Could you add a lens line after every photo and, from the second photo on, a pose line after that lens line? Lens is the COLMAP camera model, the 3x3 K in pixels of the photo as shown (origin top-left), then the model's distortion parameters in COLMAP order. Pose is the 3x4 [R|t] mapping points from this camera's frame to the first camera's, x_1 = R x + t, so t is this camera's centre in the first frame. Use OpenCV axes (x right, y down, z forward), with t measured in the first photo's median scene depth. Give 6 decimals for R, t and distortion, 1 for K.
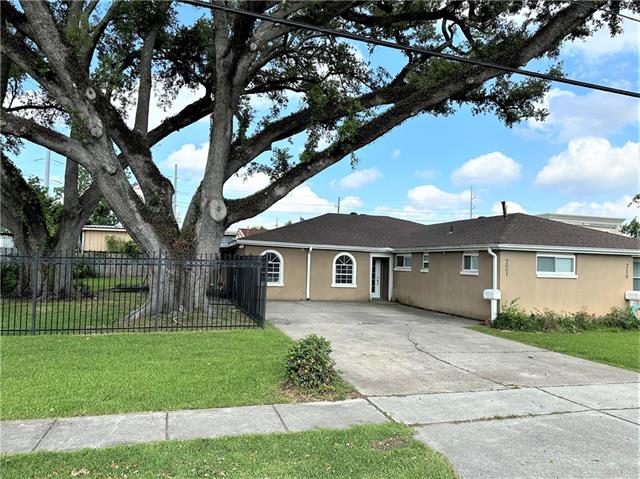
lens RADIAL K [[475.6, 0, 326.5], [0, 475.6, 242.3], [0, 0, 1]] dist [0.113450, -0.162095]
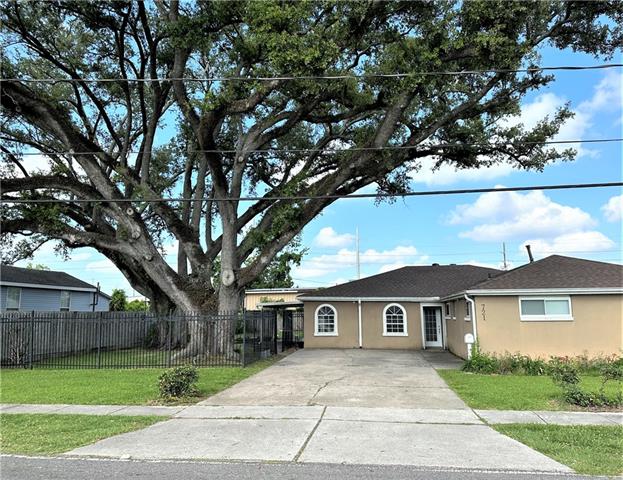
lens RADIAL K [[463.9, 0, 311.5], [0, 463.9, 240.0], [0, 0, 1]] dist [0.036394, -0.005601]
pose [[0.914656, -0.101296, -0.391335, 0.309928], [0.054096, 0.990058, -0.129838, 0.005774], [0.400597, 0.097587, 0.911043, -0.064534]]
